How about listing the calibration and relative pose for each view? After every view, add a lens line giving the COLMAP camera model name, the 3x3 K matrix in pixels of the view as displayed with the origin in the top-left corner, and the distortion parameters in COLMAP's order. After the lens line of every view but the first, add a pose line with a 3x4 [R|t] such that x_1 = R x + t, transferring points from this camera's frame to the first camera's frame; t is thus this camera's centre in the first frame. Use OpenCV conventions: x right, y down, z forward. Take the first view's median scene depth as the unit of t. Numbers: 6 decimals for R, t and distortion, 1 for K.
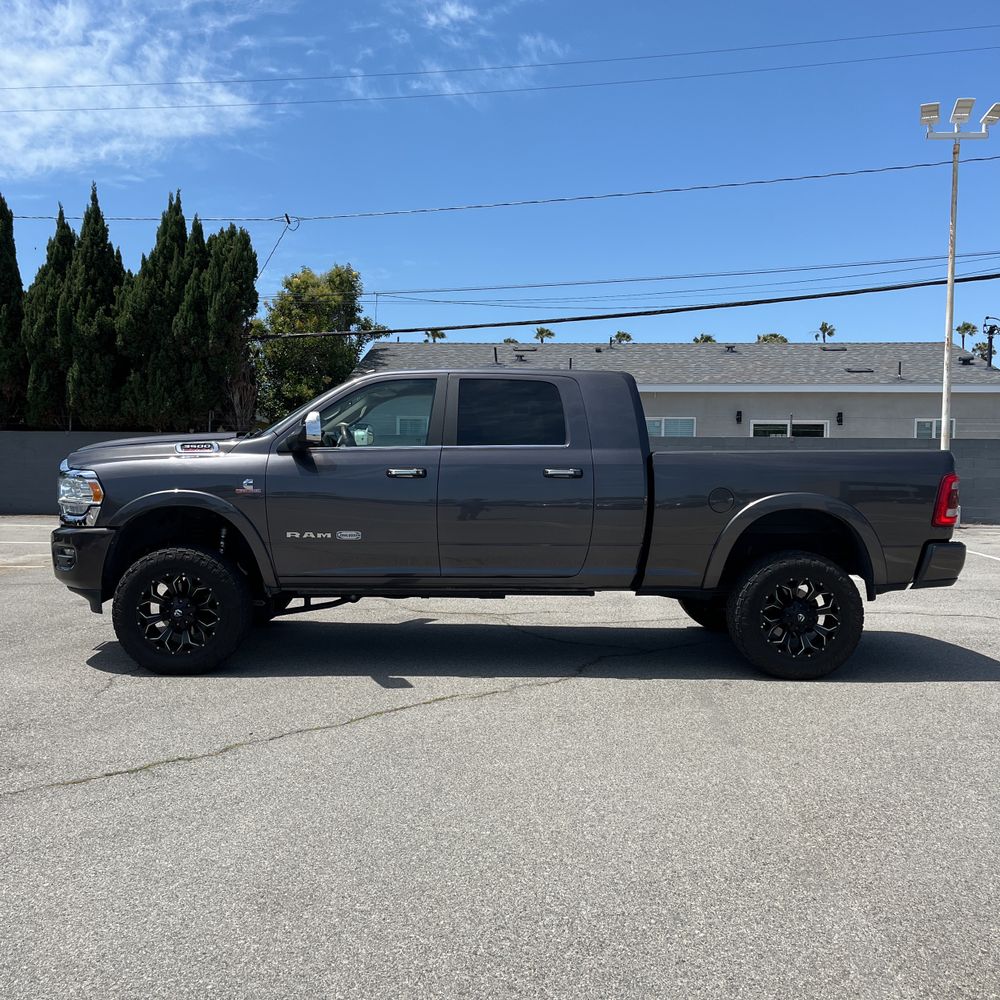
lens RADIAL K [[1007.0, 0, 500.0], [0, 1007.0, 500.0], [0, 0, 1]] dist [0.072011, -0.094802]
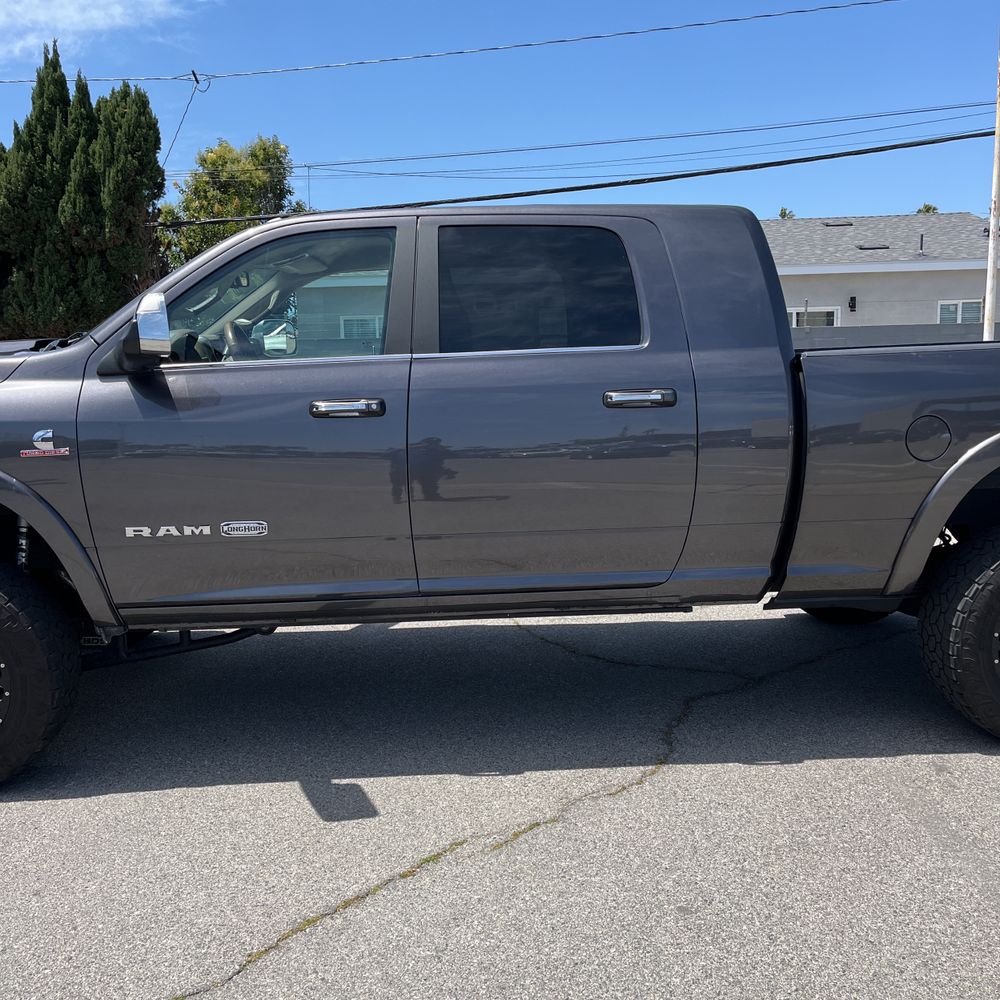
lens RADIAL K [[1017.2, 0, 495.8], [0, 1017.2, 499.7], [0, 0, 1]] dist [0.028944, 0.004098]
pose [[0.998577, -0.036785, 0.038611, -0.011401], [0.032934, 0.994833, 0.096038, -0.008508], [-0.041944, -0.094629, 0.994629, 0.141240]]
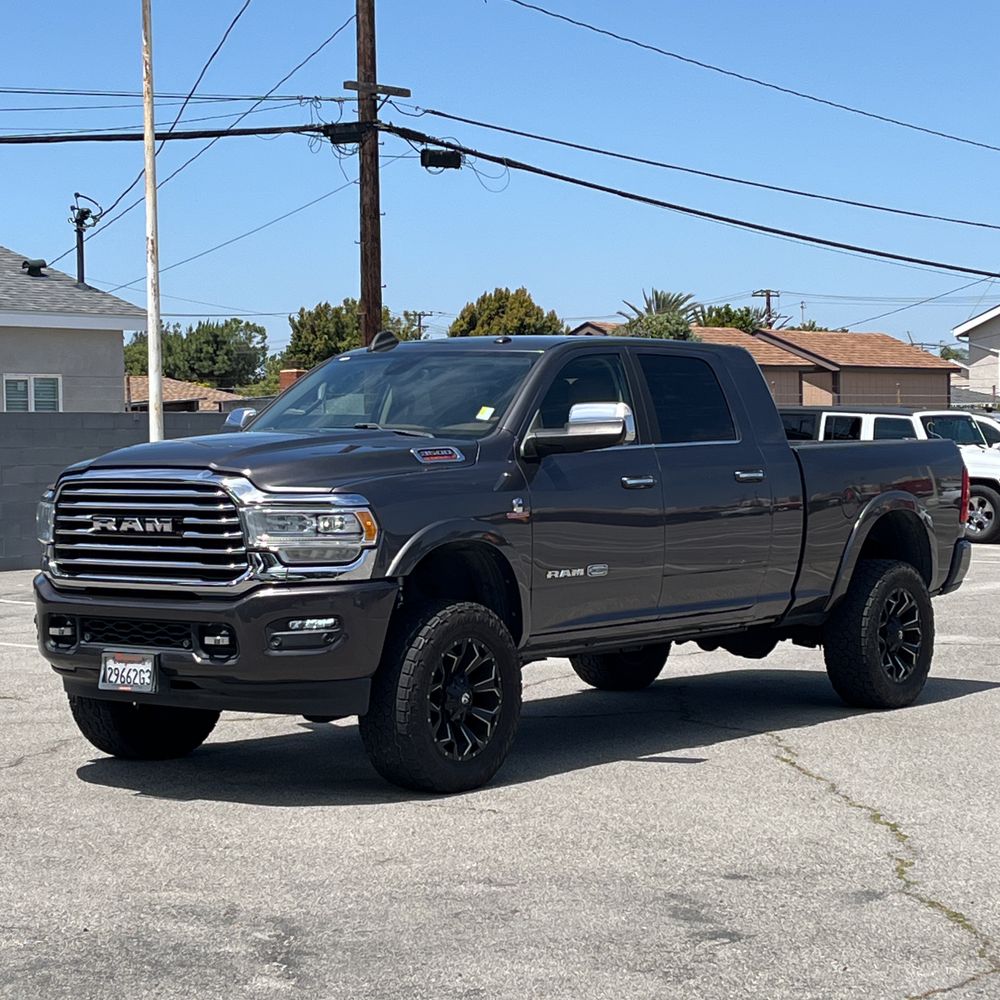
lens RADIAL K [[2403.5, 0, 500.0], [0, 2403.5, 500.0], [0, 0, 1]] dist [0.138221, 0.141711]
pose [[0.624980, -0.037784, 0.779726, -0.476126], [0.051645, 0.998641, 0.006996, -0.009658], [-0.778931, 0.035897, 0.626082, -0.010419]]
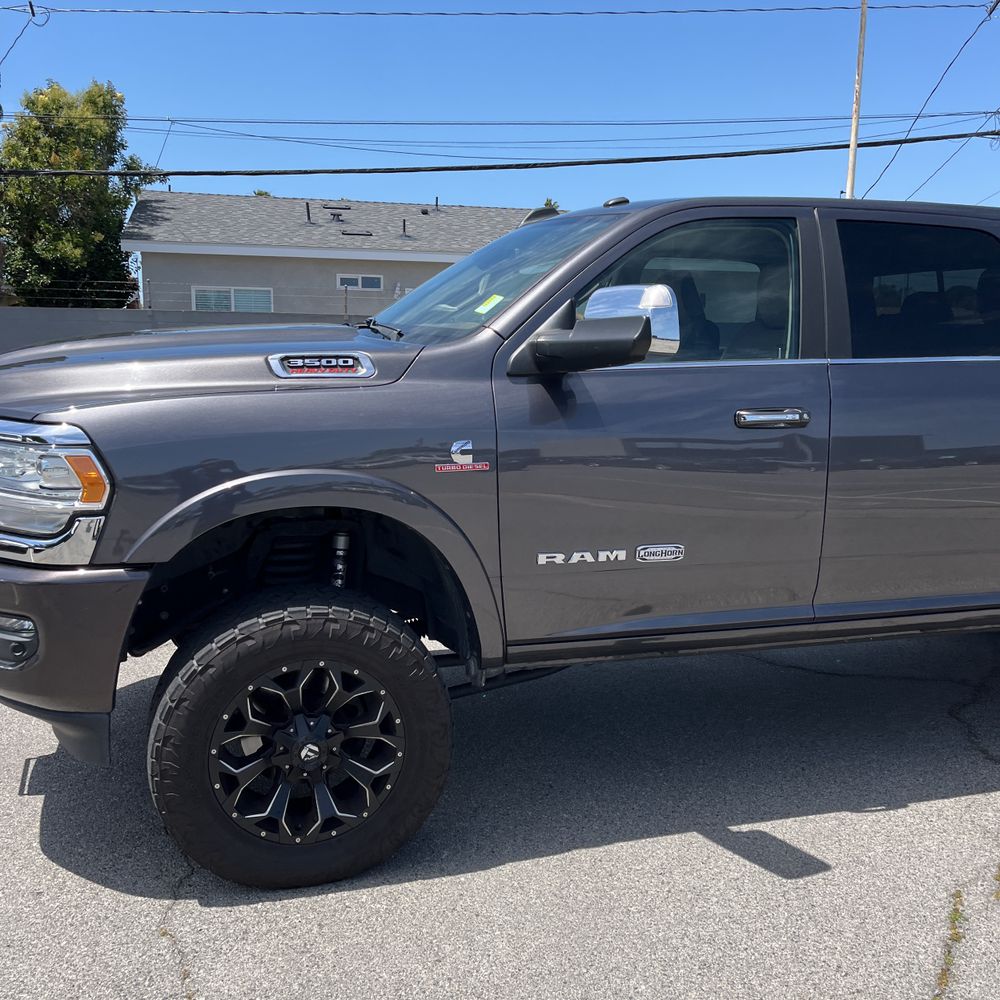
lens RADIAL K [[1007.0, 0, 500.0], [0, 1007.0, 500.0], [0, 0, 1]] dist [0.072011, -0.094802]
pose [[0.961333, -0.039136, 0.272593, -0.107961], [0.005585, 0.992417, 0.122786, -0.014813], [-0.275332, -0.116516, 0.954262, 0.176155]]
